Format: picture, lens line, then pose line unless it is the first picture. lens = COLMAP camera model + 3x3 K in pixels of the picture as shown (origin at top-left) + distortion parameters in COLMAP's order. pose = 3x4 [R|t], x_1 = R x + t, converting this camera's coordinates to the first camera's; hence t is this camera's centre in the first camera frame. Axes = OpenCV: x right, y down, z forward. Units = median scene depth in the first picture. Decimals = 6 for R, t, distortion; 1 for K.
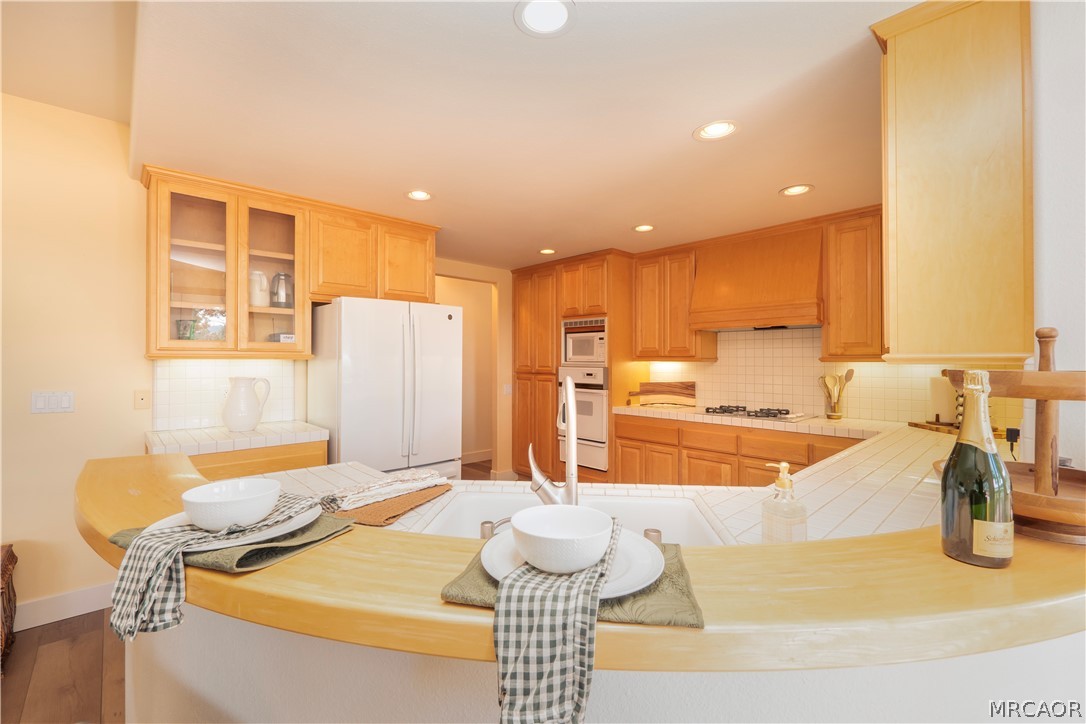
lens RADIAL K [[462.9, 0, 544.2], [0, 462.9, 358.4], [0, 0, 1]] dist [-0.001129, -0.000136]
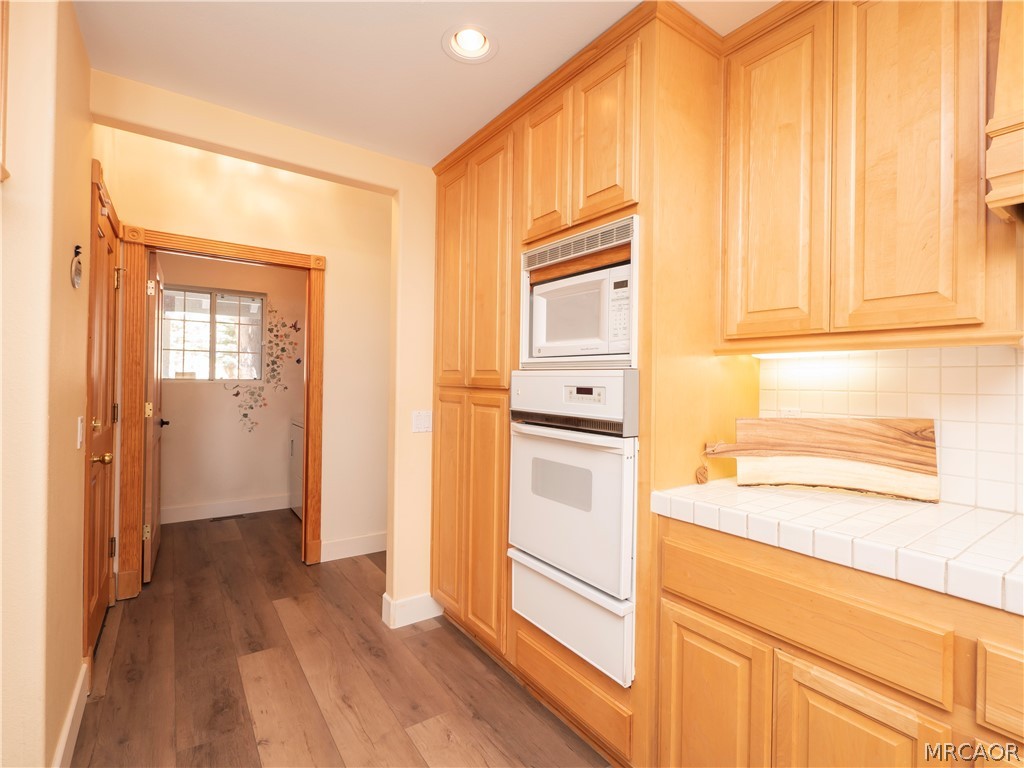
lens RADIAL K [[480.2, 0, 516.5], [0, 480.2, 381.9], [0, 0, 1]] dist [-0.003042, 0.000264]
pose [[0.990999, 0.012051, -0.133326, 0.095901], [-0.011116, 0.999908, 0.007750, 0.026381], [0.133407, -0.006198, 0.991042, 0.644526]]
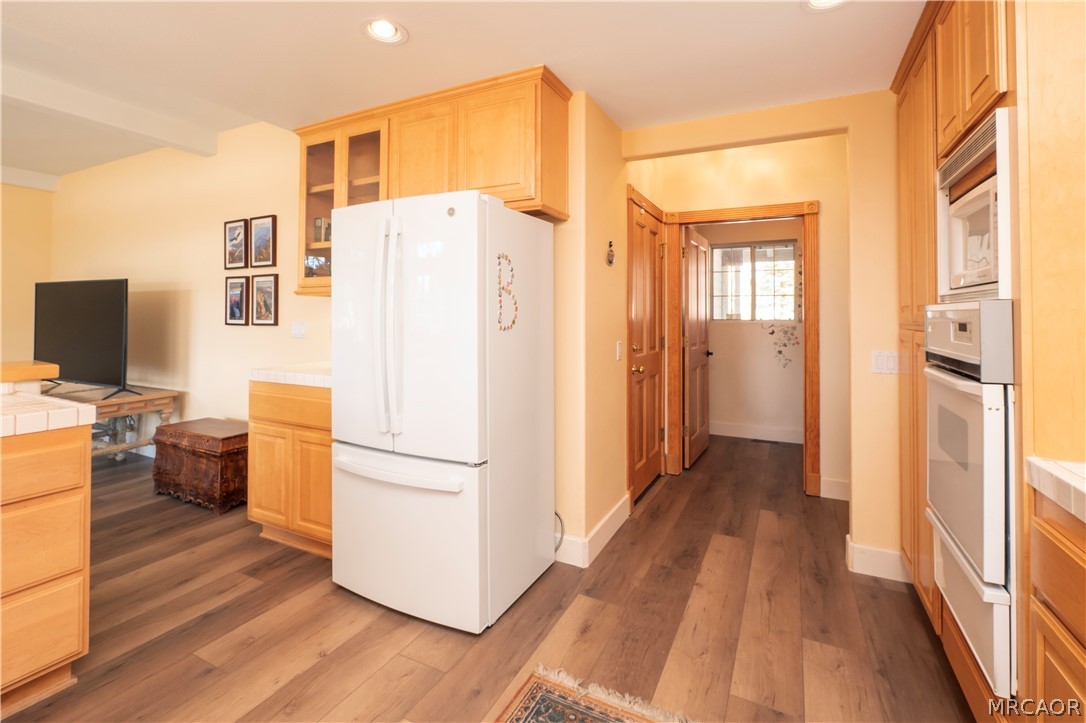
lens RADIAL K [[494.3, 0, 543.1], [0, 494.3, 319.6], [0, 0, 1]] dist [0.000753, -0.000659]
pose [[0.352118, 0.005089, -0.935942, 0.299594], [0.000776, 0.999983, 0.005729, 0.028632], [0.935955, -0.002744, 0.352108, 0.649337]]
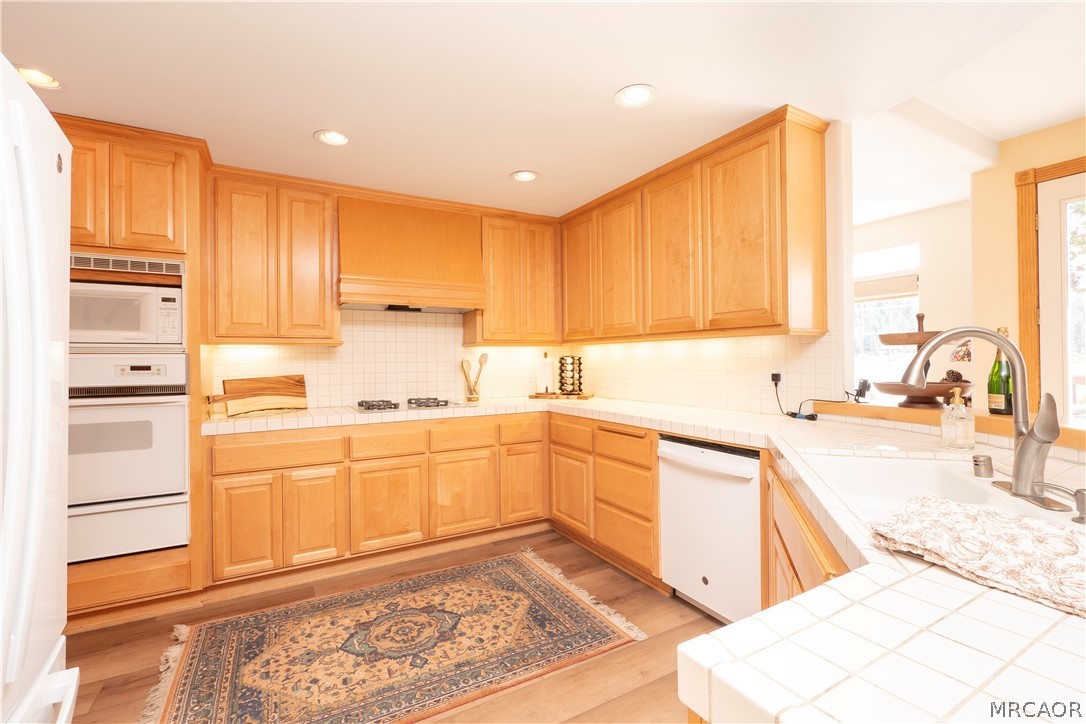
lens RADIAL K [[462.9, 0, 544.2], [0, 462.9, 358.4], [0, 0, 1]] dist [-0.001129, -0.000136]
pose [[0.236799, -0.004589, 0.971548, -0.289723], [-0.002197, 0.999984, 0.005259, 0.020954], [-0.971556, -0.003380, 0.236785, 0.456463]]
